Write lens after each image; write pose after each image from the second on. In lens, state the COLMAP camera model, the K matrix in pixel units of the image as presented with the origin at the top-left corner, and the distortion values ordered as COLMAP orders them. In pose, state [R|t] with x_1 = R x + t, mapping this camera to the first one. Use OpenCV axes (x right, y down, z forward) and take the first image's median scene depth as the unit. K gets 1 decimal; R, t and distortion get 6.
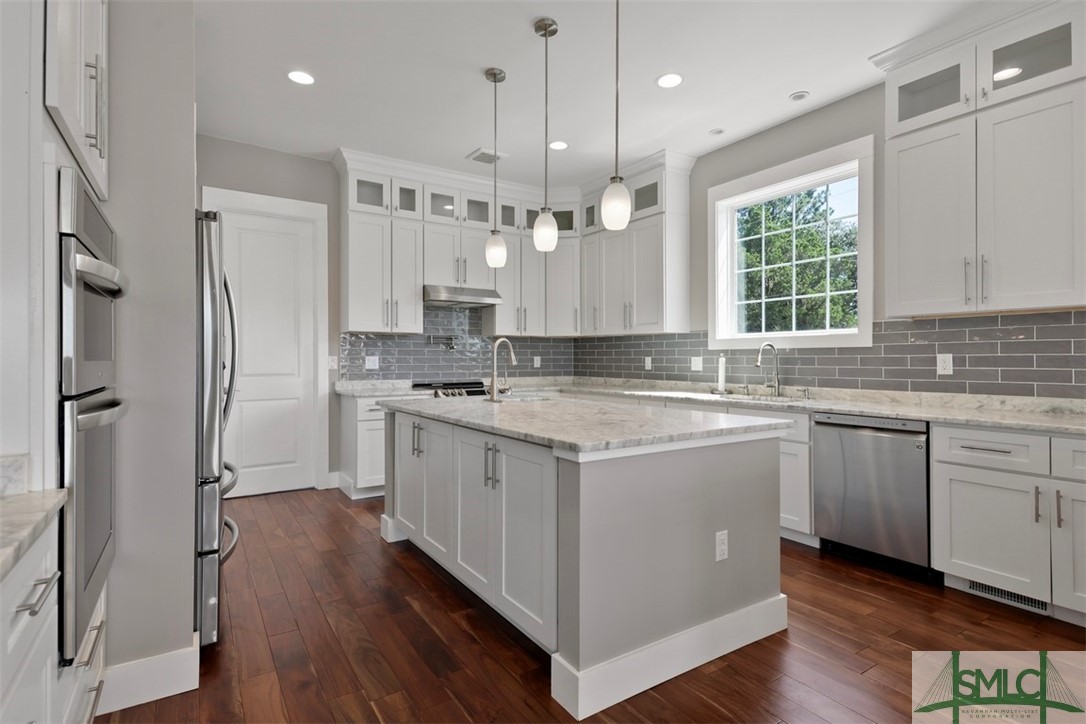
lens RADIAL K [[535.9, 0, 546.2], [0, 535.9, 358.1], [0, 0, 1]] dist [0.001956, 0.000507]
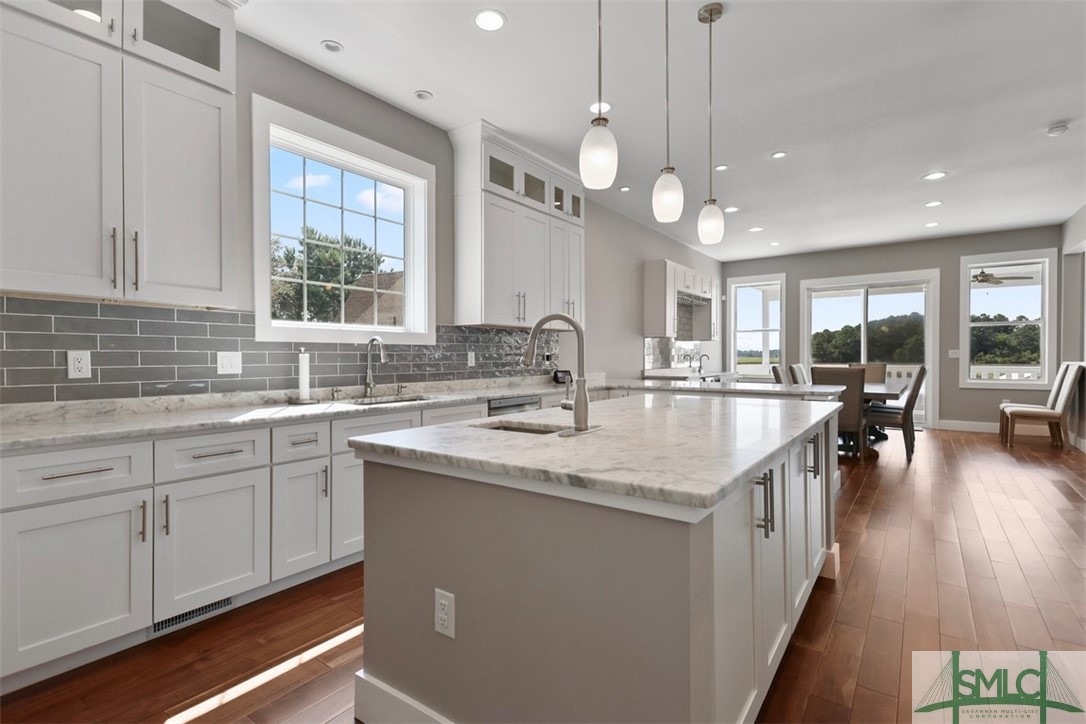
lens RADIAL K [[520.1, 0, 543.0], [0, 520.1, 362.0], [0, 0, 1]] dist [0.000568, 0.000053]
pose [[-0.362348, -0.011931, 0.931966, -0.412857], [-0.001932, 0.999926, 0.012049, 0.001440], [-0.932041, 0.002566, -0.362344, 0.890520]]
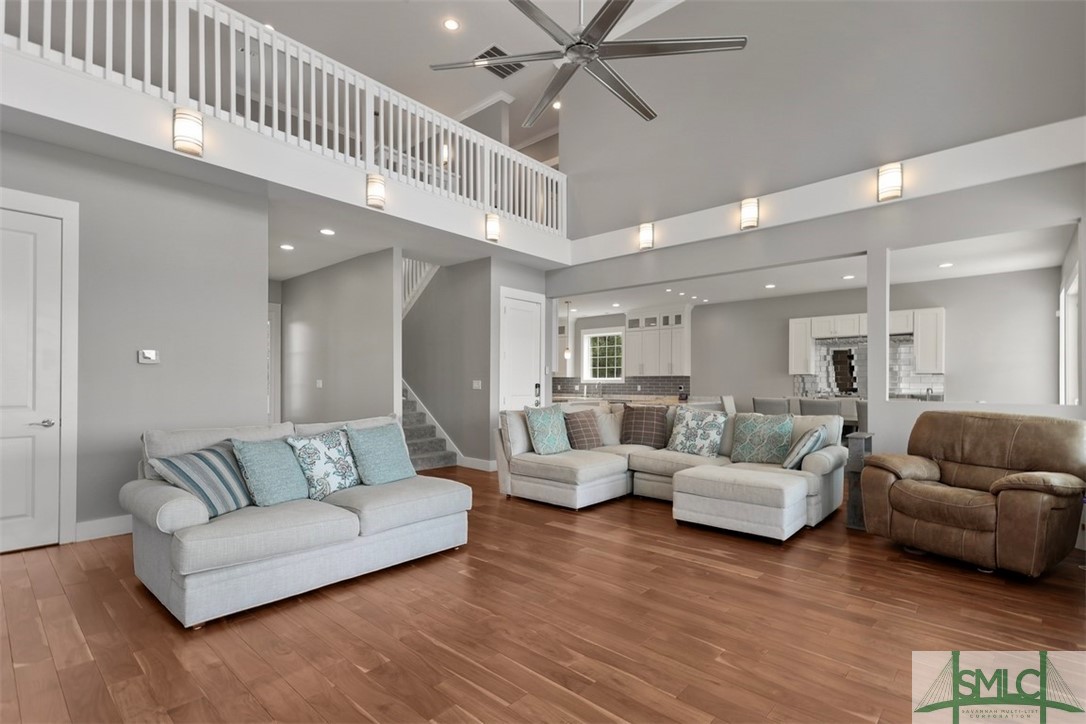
lens RADIAL K [[510.7, 0, 546.6], [0, 510.7, 383.5], [0, 0, 1]] dist [0.000079, -0.000003]
pose [[0.965078, 0.006218, 0.261889, -0.622044], [-0.006725, 0.999977, 0.001038, -0.014476], [-0.261877, -0.002763, 0.965097, -1.683674]]
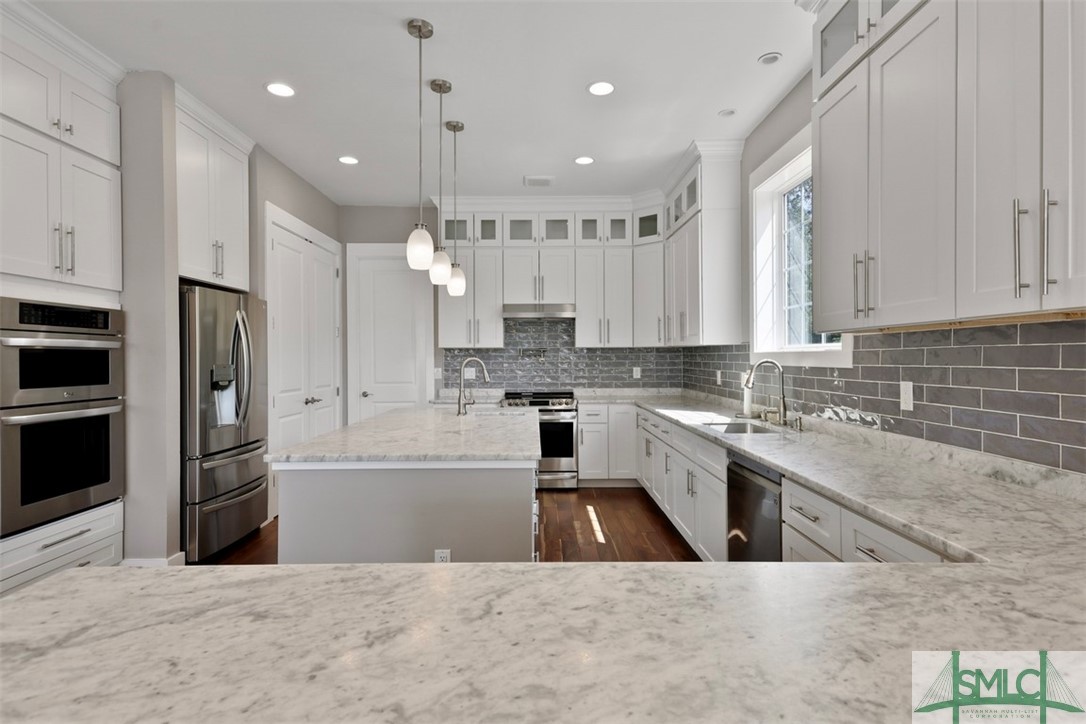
lens RADIAL K [[555.6, 0, 543.0], [0, 555.6, 362.0], [0, 0, 1]] dist [0.000456, -0.000040]
pose [[0.843400, 0.001166, -0.537285, 0.492659], [0.004268, 0.999952, 0.008871, -0.028673], [0.537269, -0.009775, 0.843354, 0.075710]]
